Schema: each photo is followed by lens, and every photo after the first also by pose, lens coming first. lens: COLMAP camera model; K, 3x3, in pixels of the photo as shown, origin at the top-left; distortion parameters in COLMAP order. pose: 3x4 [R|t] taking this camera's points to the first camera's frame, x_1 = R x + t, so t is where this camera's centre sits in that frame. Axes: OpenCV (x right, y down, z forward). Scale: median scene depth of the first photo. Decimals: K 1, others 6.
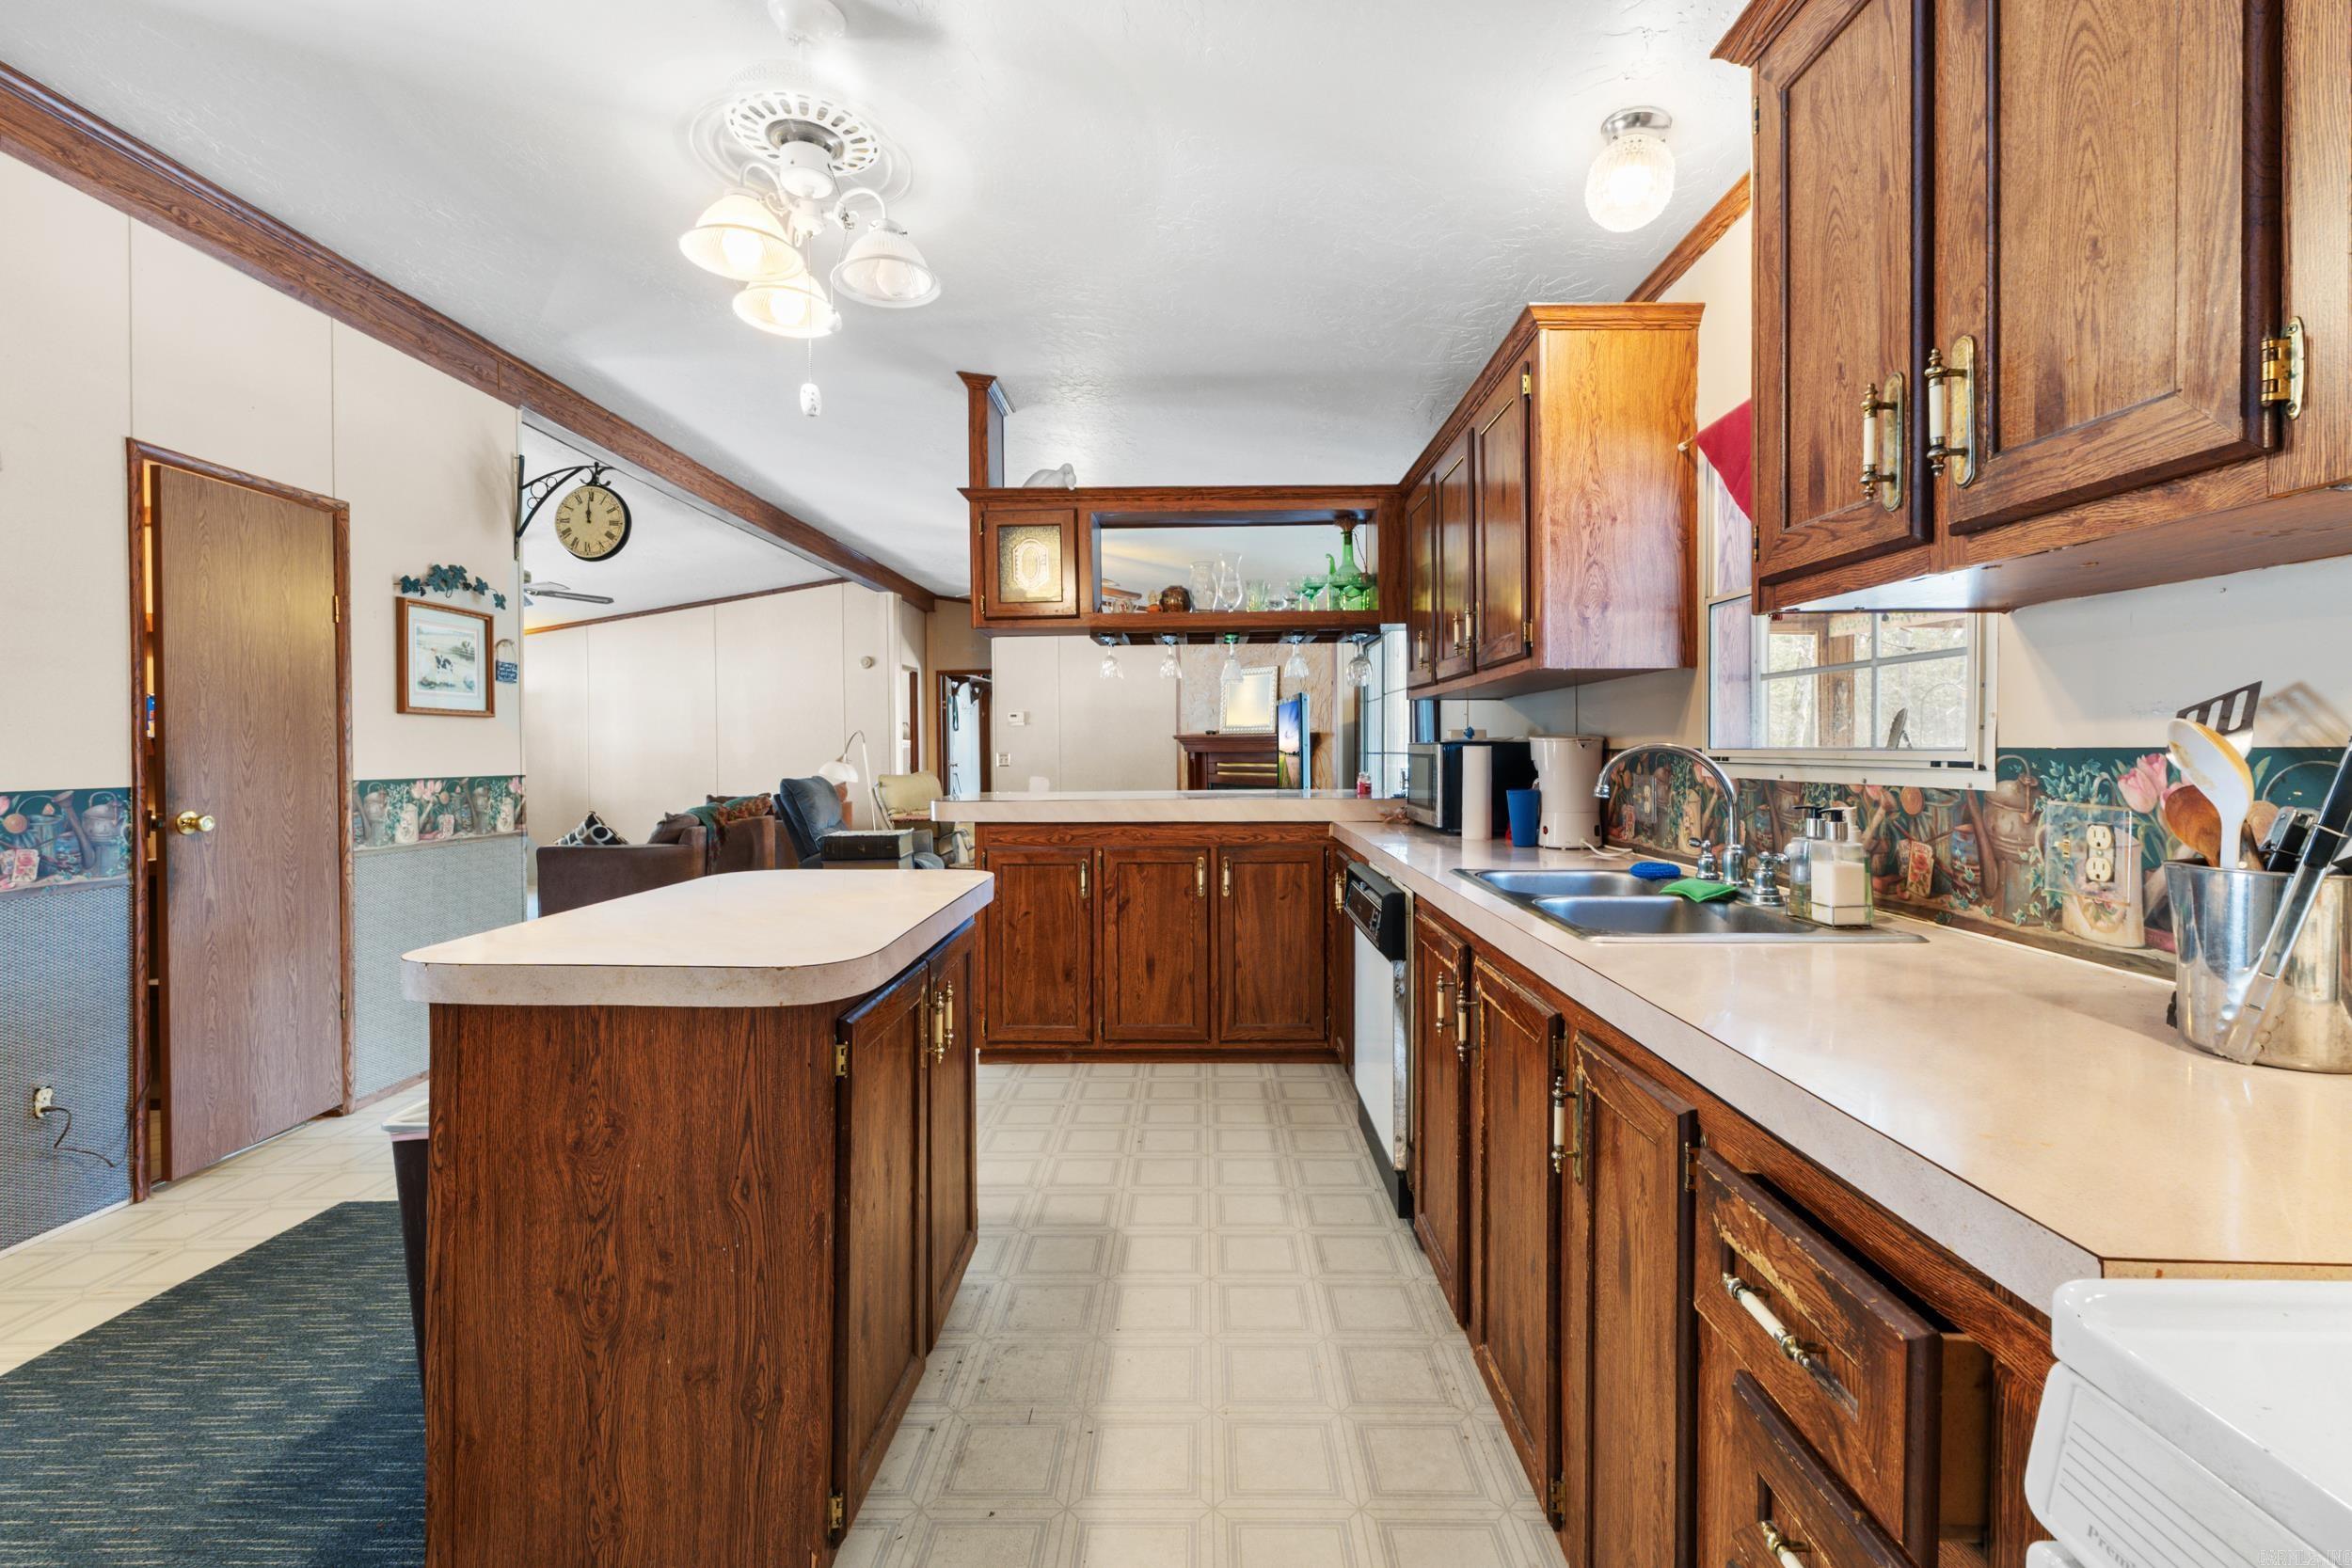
lens RADIAL K [[1009.9, 0, 1184.6], [0, 1009.9, 746.4], [0, 0, 1]] dist [0.003056, 0.001001]
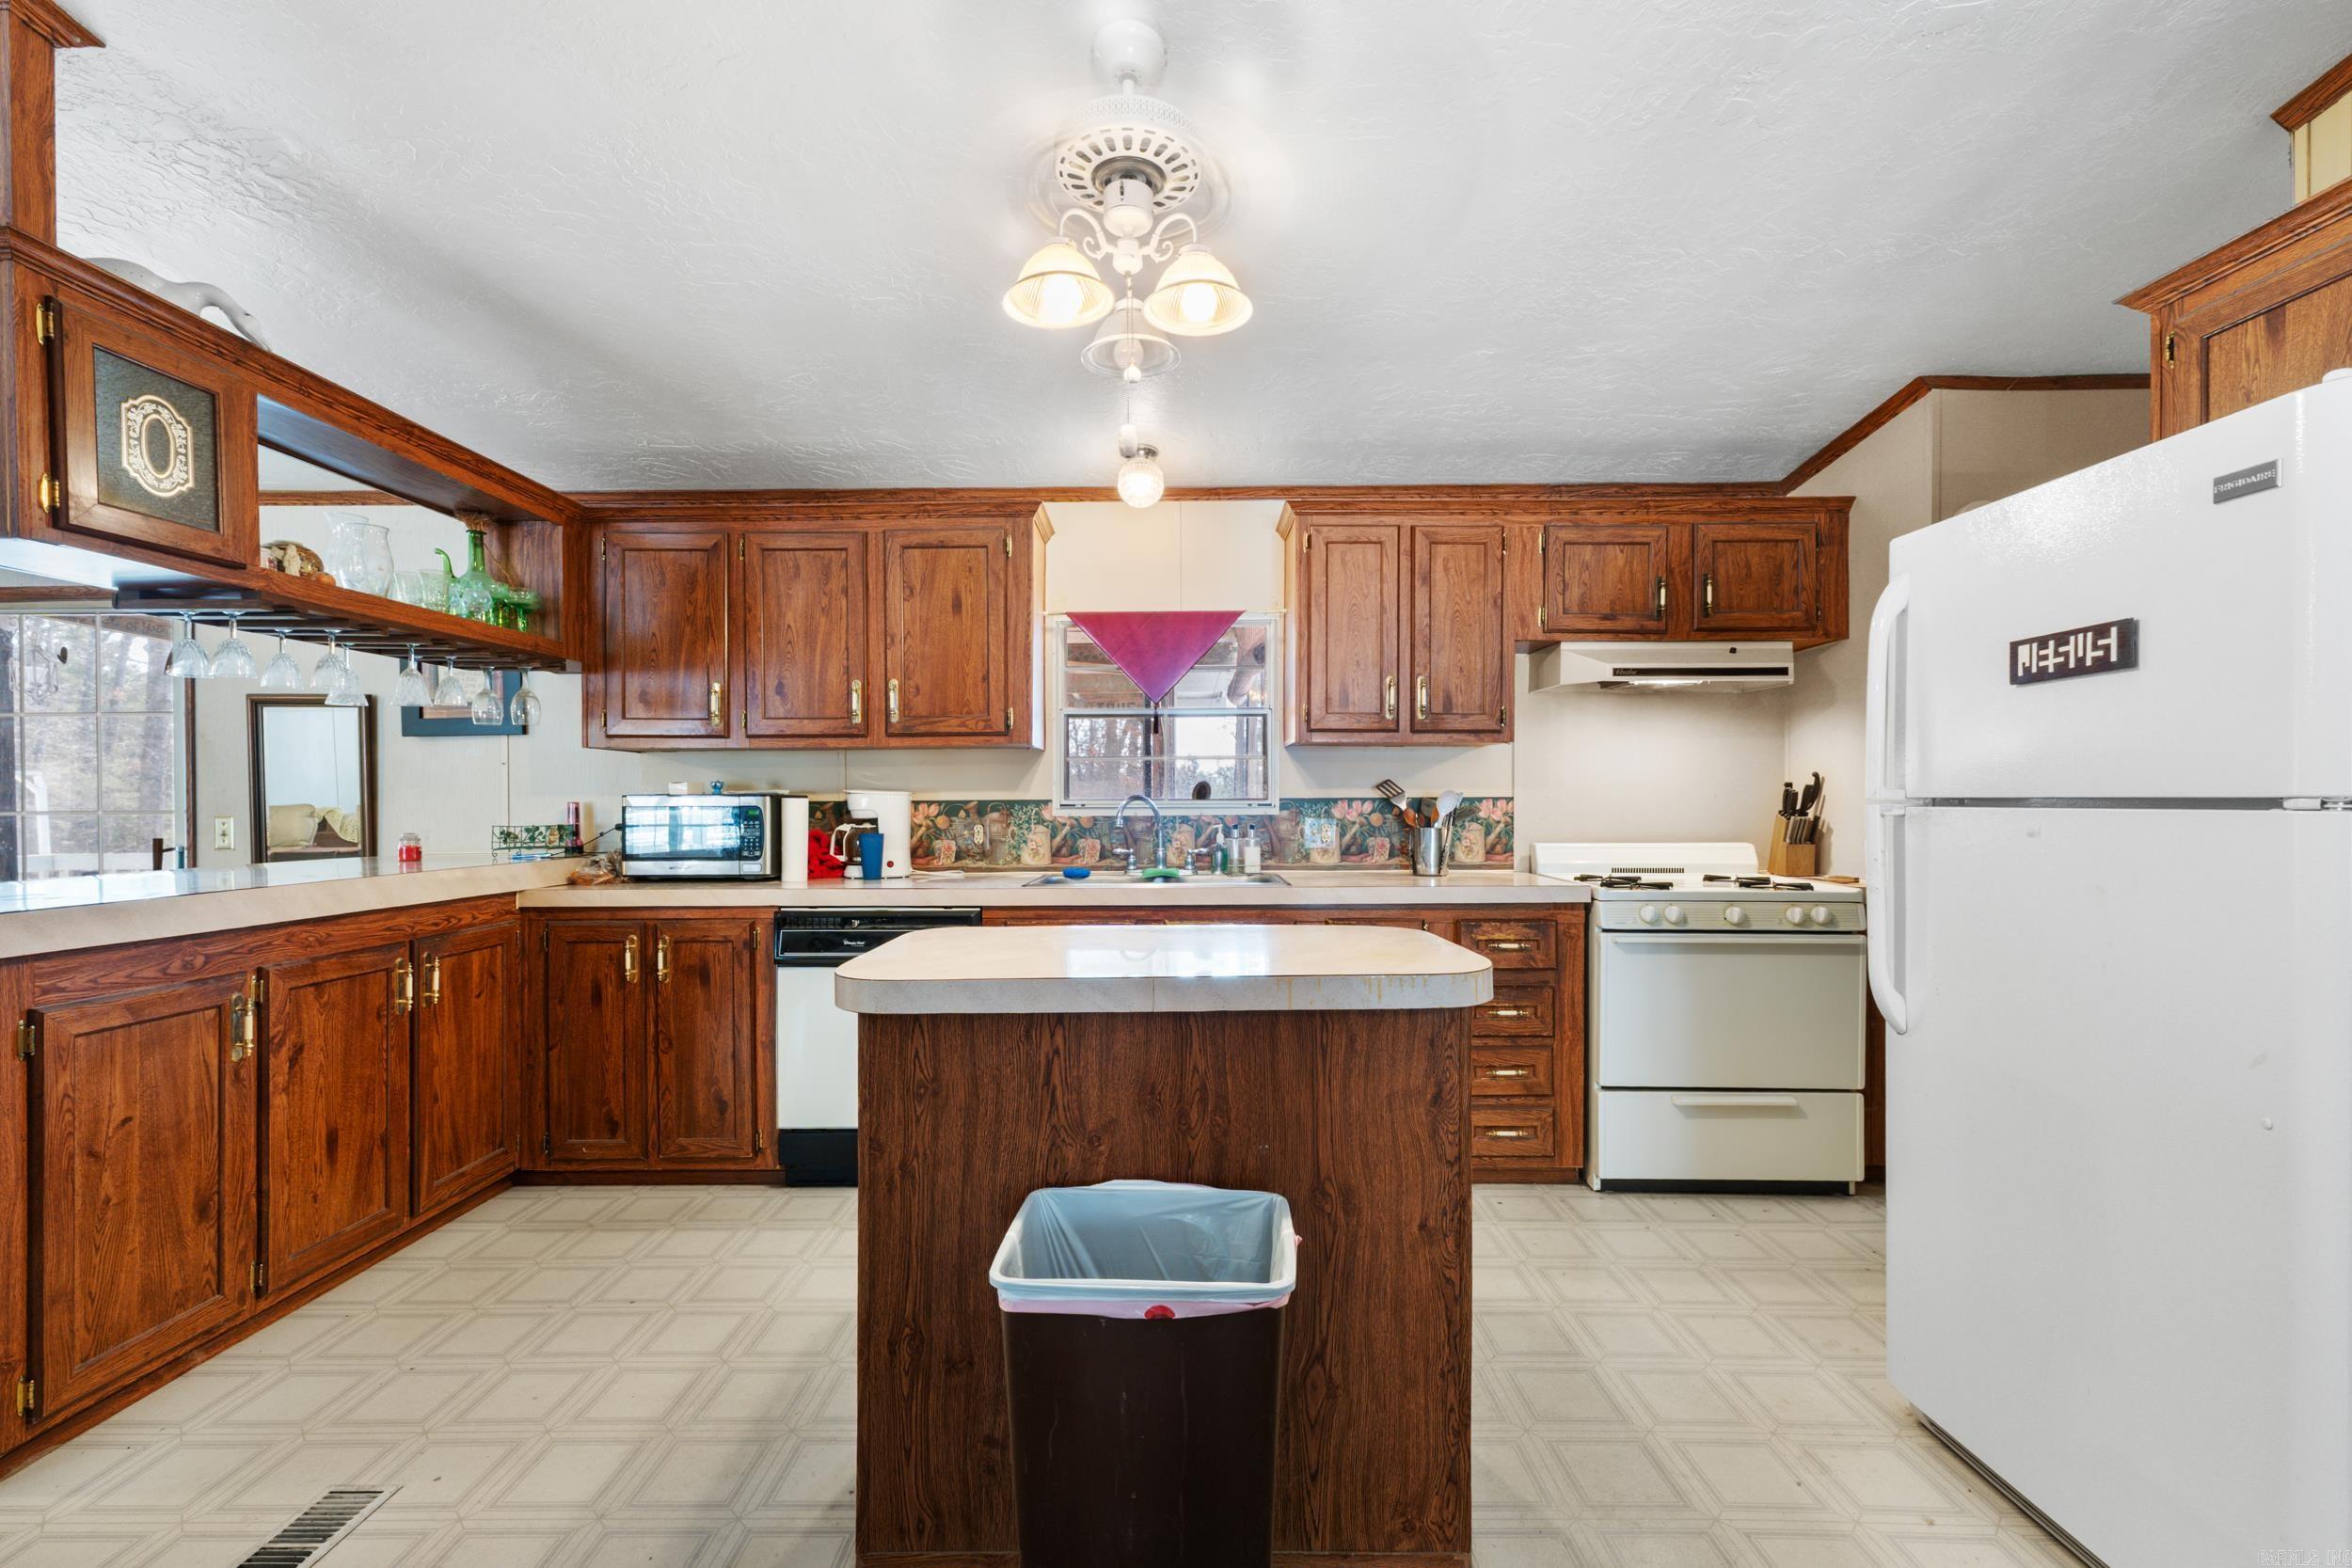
lens RADIAL K [[1009.9, 0, 1173.9], [0, 1009.9, 808.8], [0, 0, 1]] dist [0.003056, 0.001001]
pose [[-0.012914, -0.000864, 0.999916, -0.677424], [0.003772, 0.999992, 0.000913, 0.009363], [-0.999909, 0.003783, -0.012911, 0.479388]]
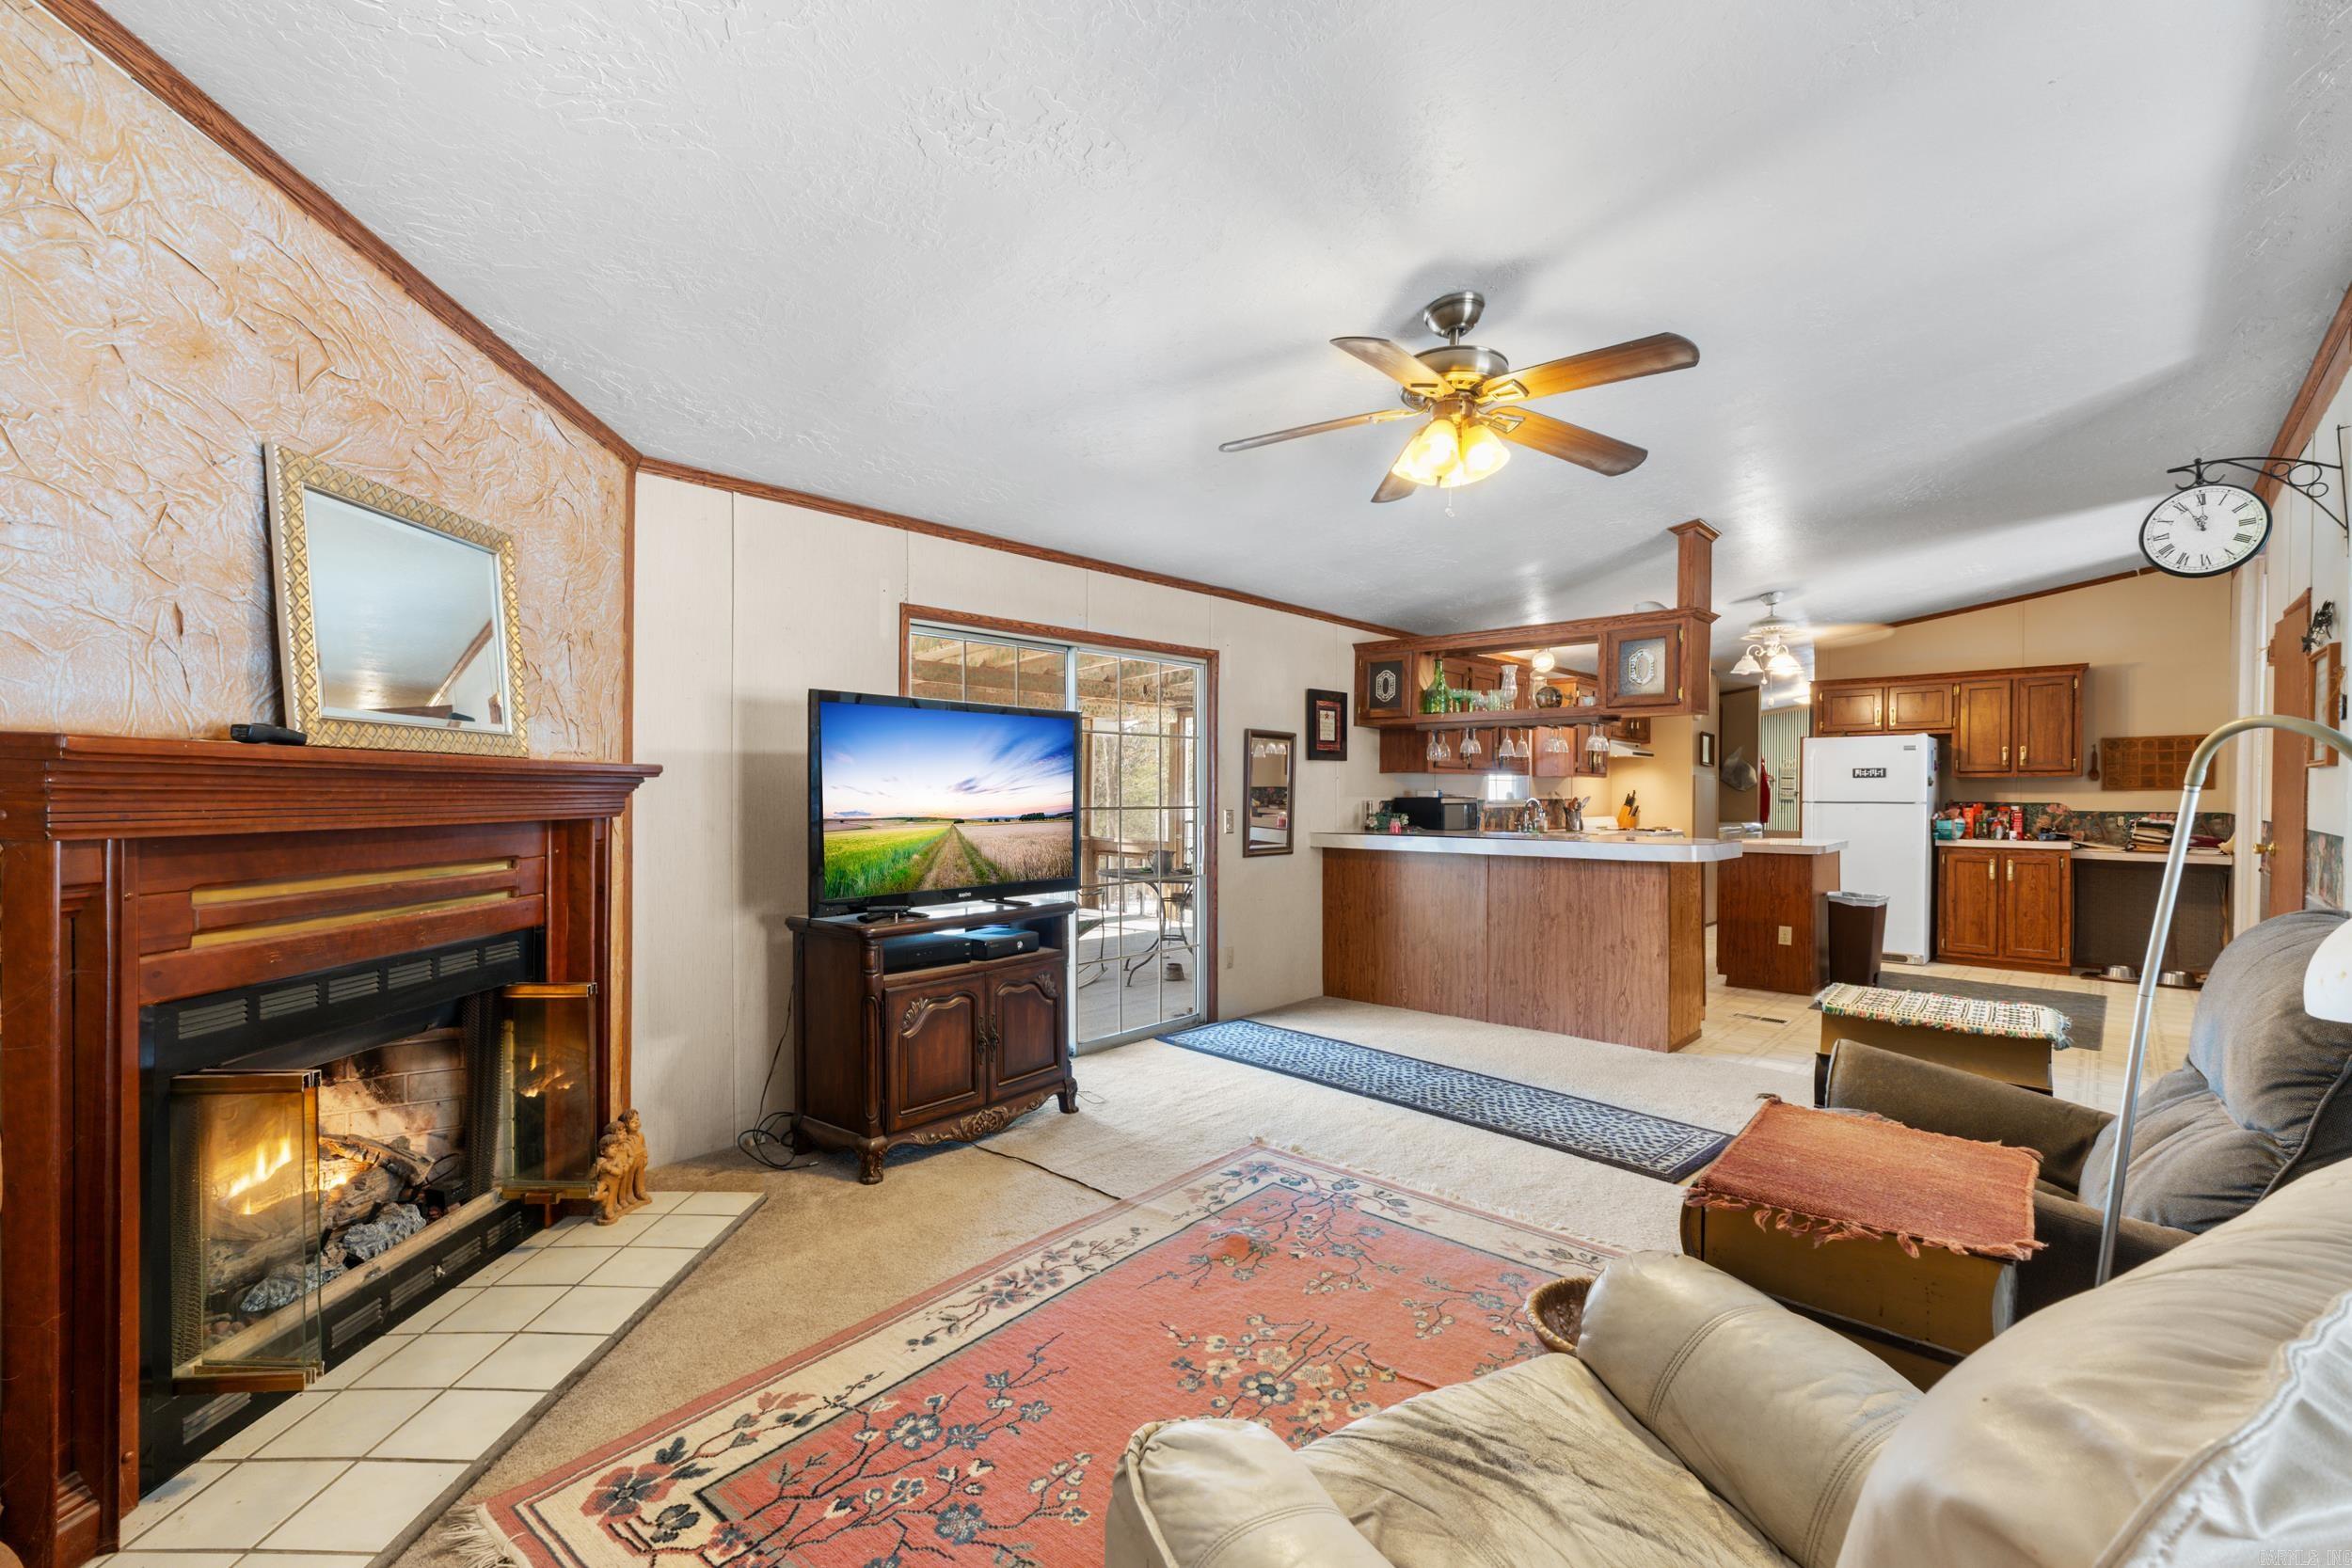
lens RADIAL K [[1009.9, 0, 1176.0], [0, 1009.9, 804.0], [0, 0, 1]] dist [0.003056, 0.001001]
pose [[-0.744636, -0.002946, 0.667464, -0.592409], [0.001596, 0.999980, 0.006195, -0.003114], [-0.667469, 0.005678, -0.744616, 2.501855]]
